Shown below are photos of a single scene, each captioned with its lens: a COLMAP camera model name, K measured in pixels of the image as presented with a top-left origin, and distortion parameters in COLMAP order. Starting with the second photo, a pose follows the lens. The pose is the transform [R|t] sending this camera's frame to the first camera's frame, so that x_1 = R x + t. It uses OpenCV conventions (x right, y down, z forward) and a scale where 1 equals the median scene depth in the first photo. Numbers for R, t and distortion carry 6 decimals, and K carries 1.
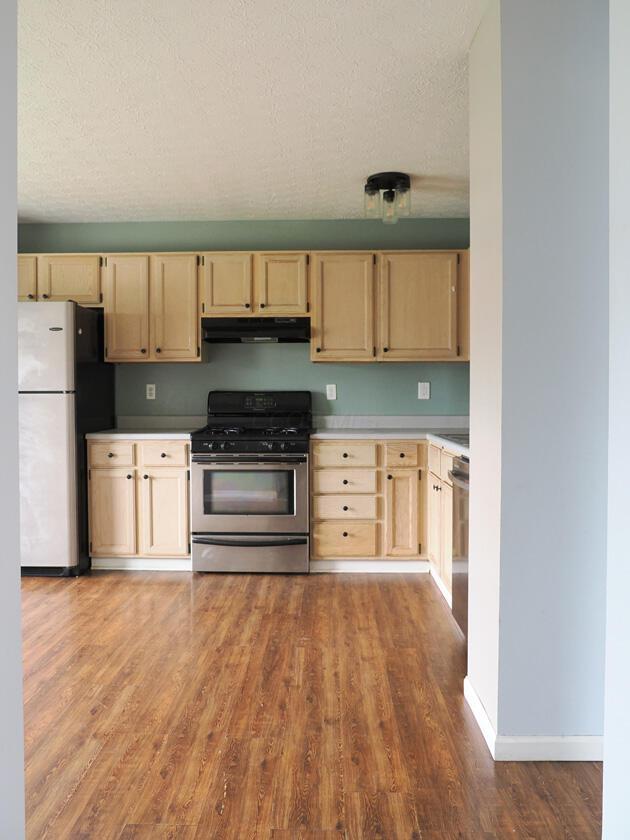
lens RADIAL K [[616.2, 0, 315.0], [0, 616.2, 420.0], [0, 0, 1]] dist [-0.009199, 0.001515]
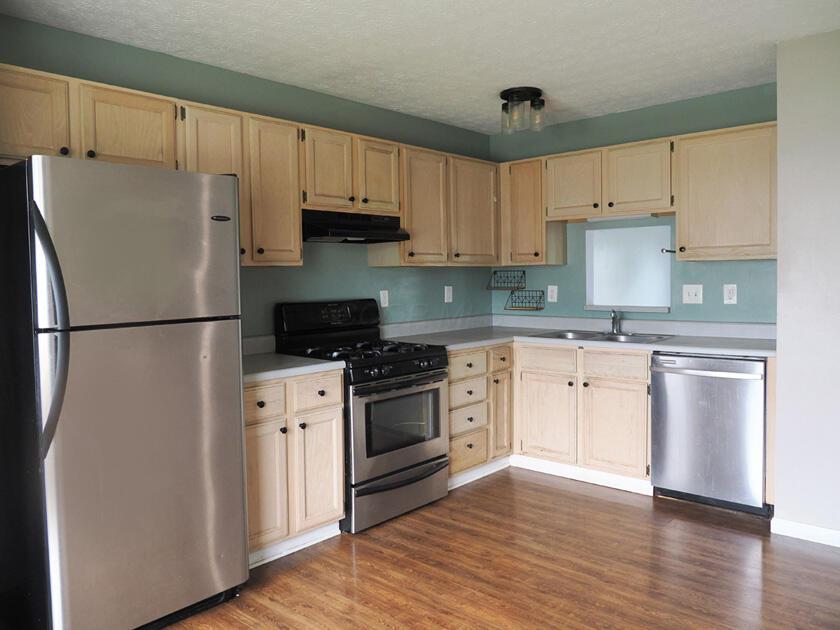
lens RADIAL K [[629.6, 0, 420.0], [0, 629.6, 315.0], [0, 0, 1]] dist [-0.011052, -0.000794]
pose [[0.662031, -0.055455, 0.747422, -0.726593], [0.044087, 0.998413, 0.035027, -0.058751], [-0.748179, 0.009763, 0.663425, 0.393311]]
